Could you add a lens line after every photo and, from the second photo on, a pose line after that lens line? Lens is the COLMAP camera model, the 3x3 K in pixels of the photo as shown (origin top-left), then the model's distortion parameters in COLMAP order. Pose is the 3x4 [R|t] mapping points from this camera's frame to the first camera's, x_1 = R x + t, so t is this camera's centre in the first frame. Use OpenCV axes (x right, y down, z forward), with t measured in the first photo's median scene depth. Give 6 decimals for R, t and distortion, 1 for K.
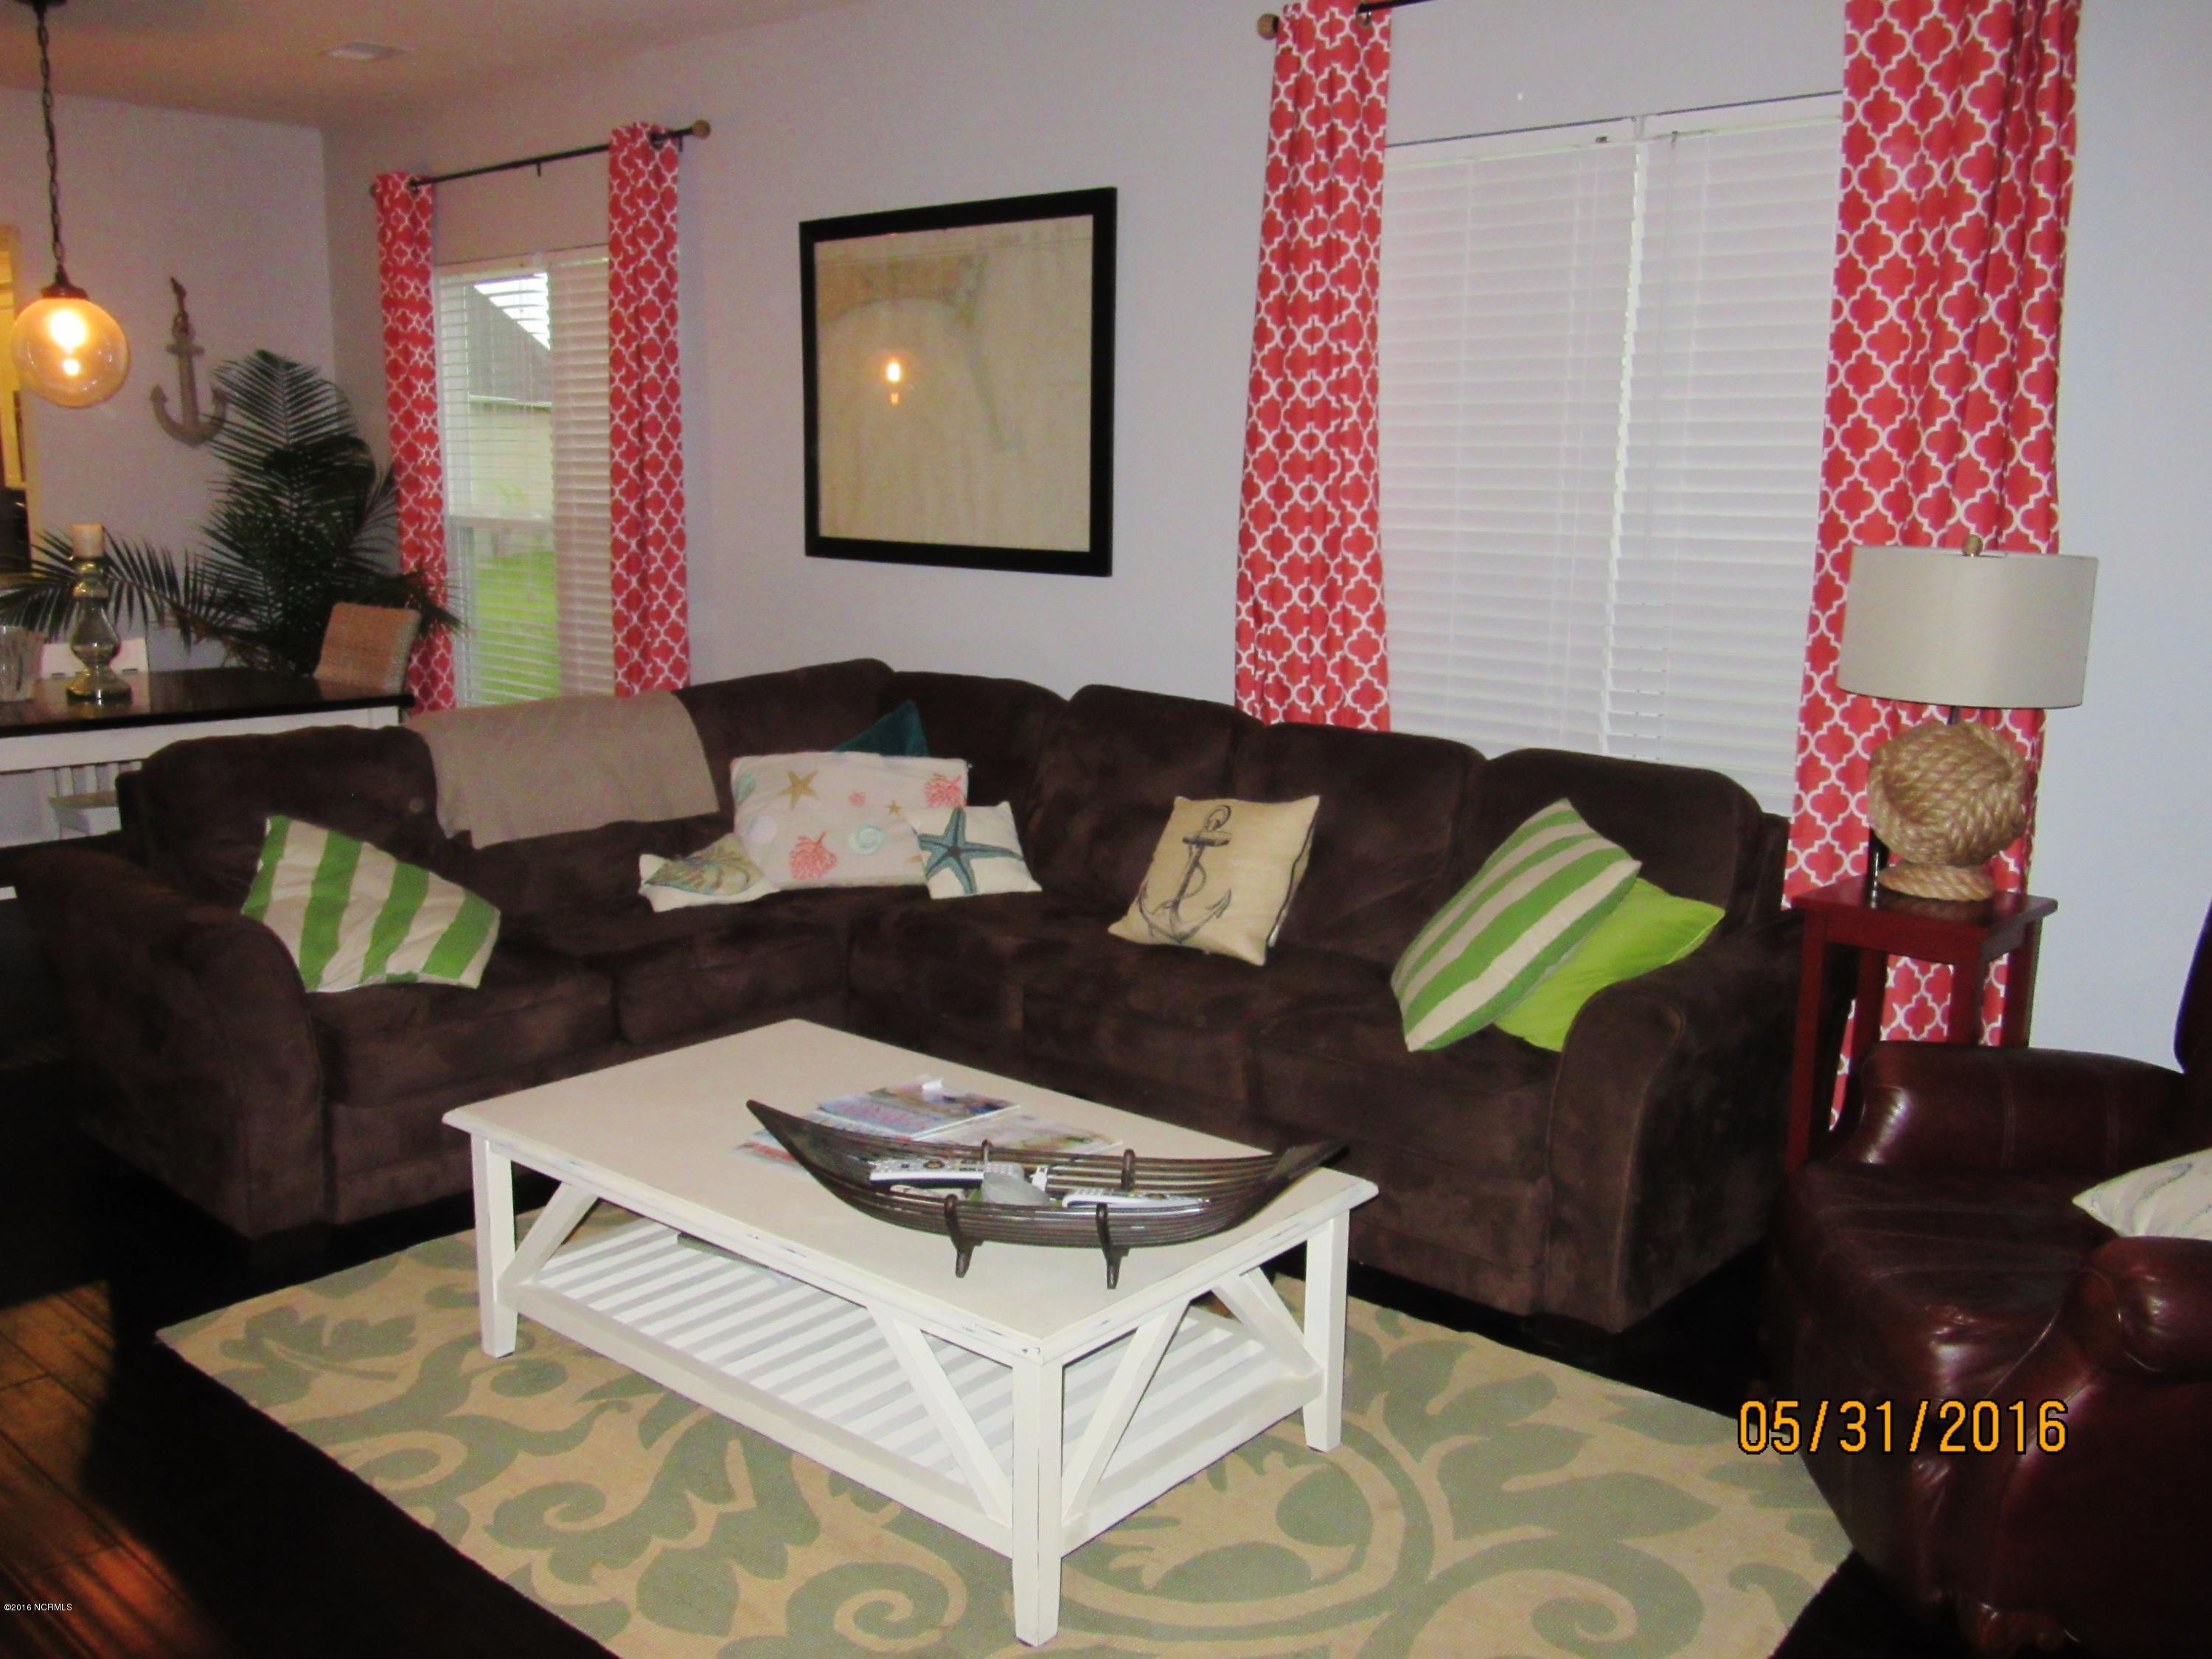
lens RADIAL K [[1865.2, 0, 1100.9], [0, 1865.2, 851.2], [0, 0, 1]] dist [-0.026248, -0.000873]
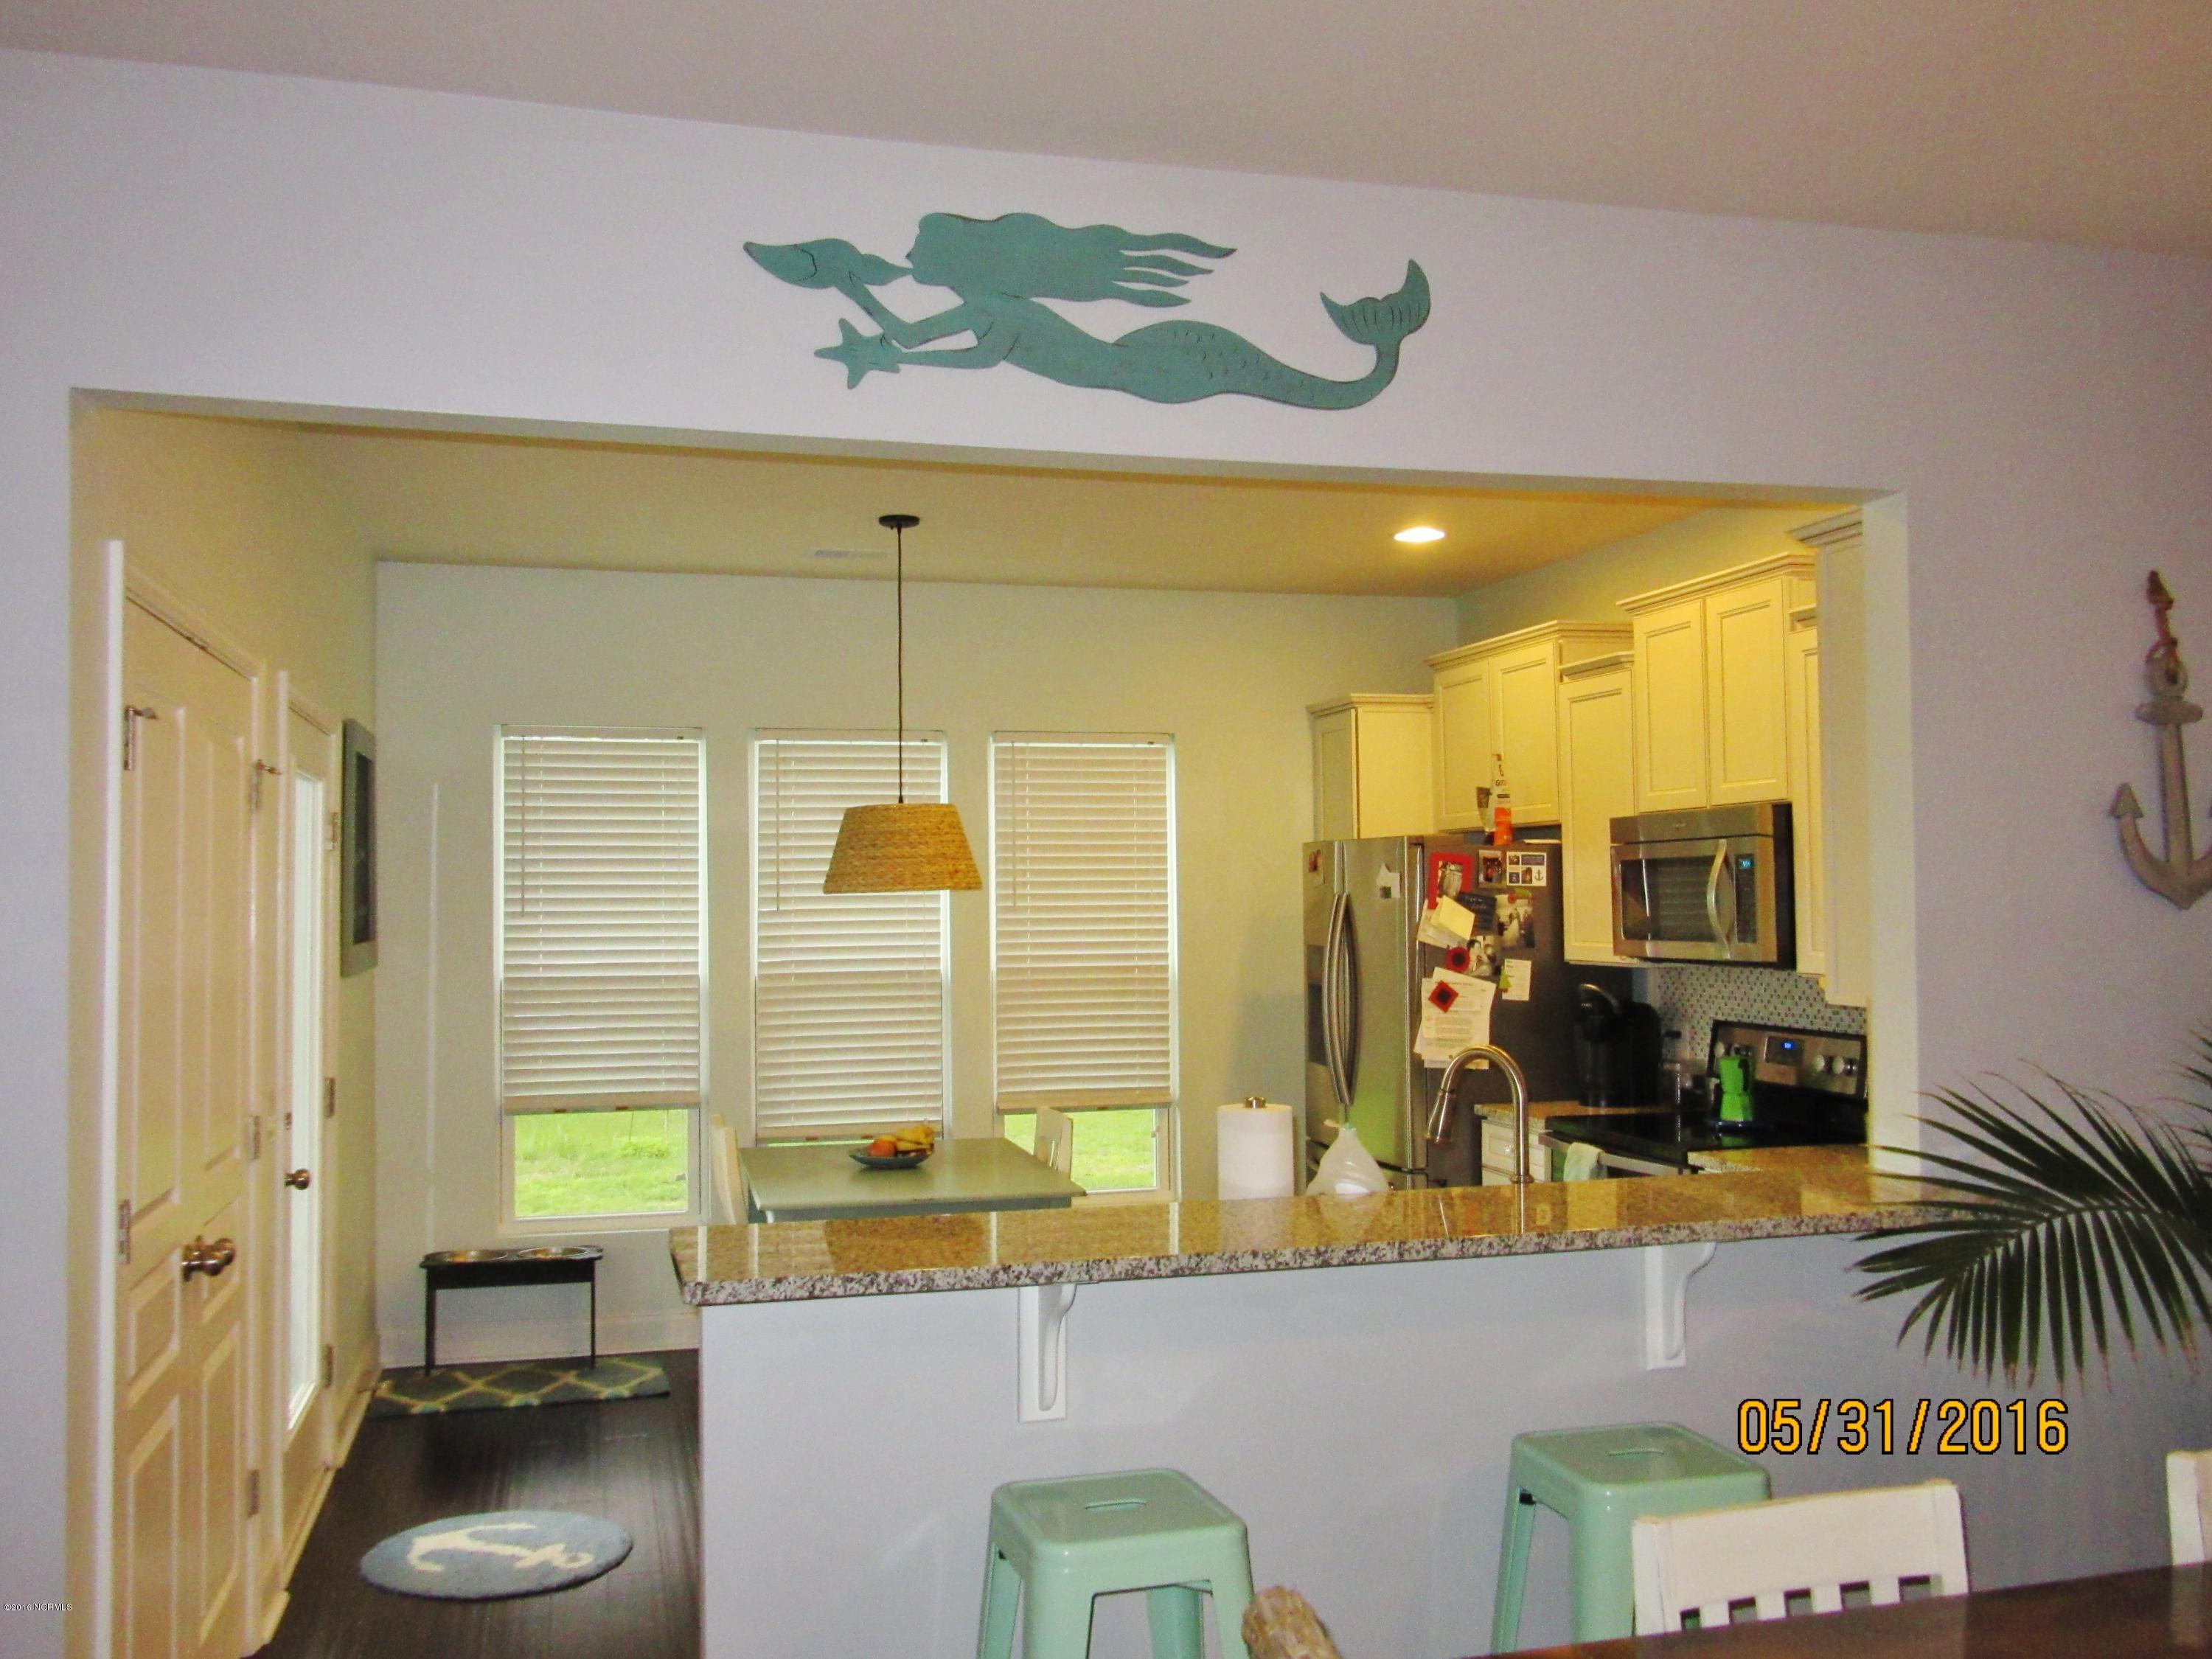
lens RADIAL K [[1925.4, 0, 1106.0], [0, 1925.4, 829.5], [0, 0, 1]] dist [0.008895, -0.001143]
pose [[0.832382, -0.049125, -0.552021, -0.871521], [-0.079072, 0.975346, -0.206029, -0.220292], [0.548533, 0.215144, 0.807976, 0.851372]]
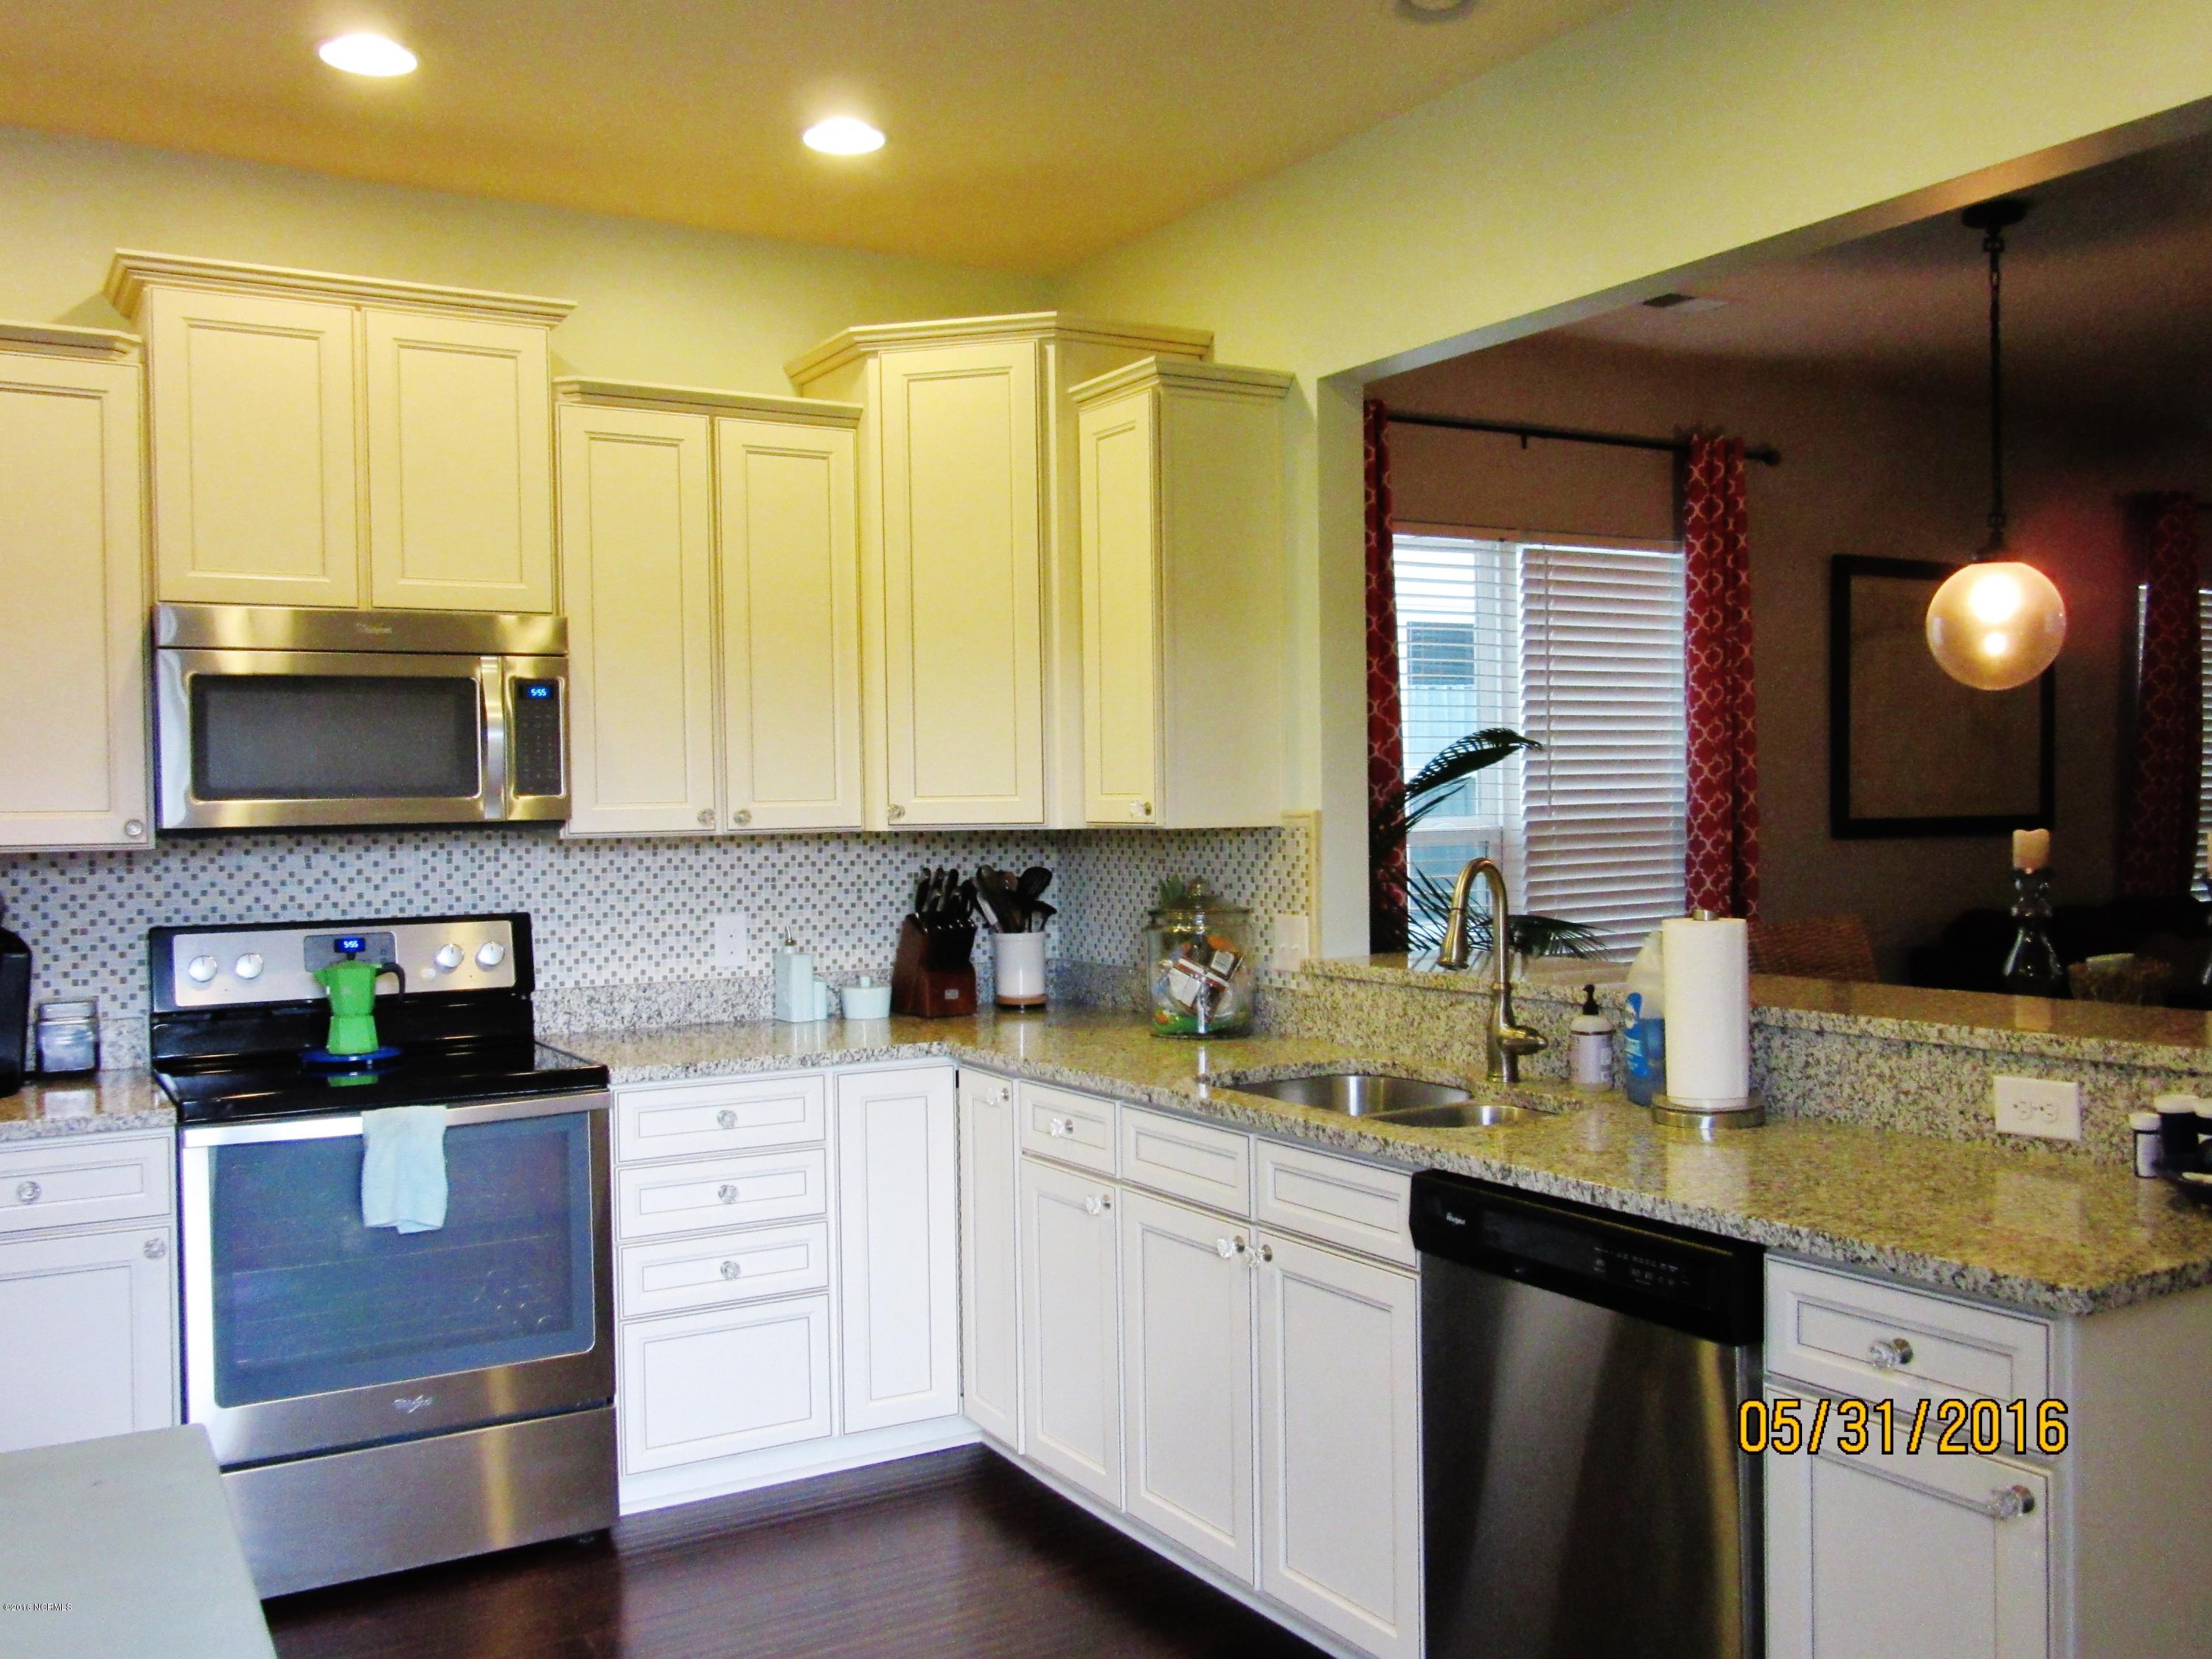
lens RADIAL K [[1926.1, 0, 1106.0], [0, 1926.1, 829.5], [0, 0, 1]] dist [-0.005207, -0.006607]
pose [[0.302460, -0.040797, 0.952289, -2.236853], [0.206742, 0.978107, -0.023761, -0.361660], [-0.930471, 0.204065, 0.304273, 1.675468]]
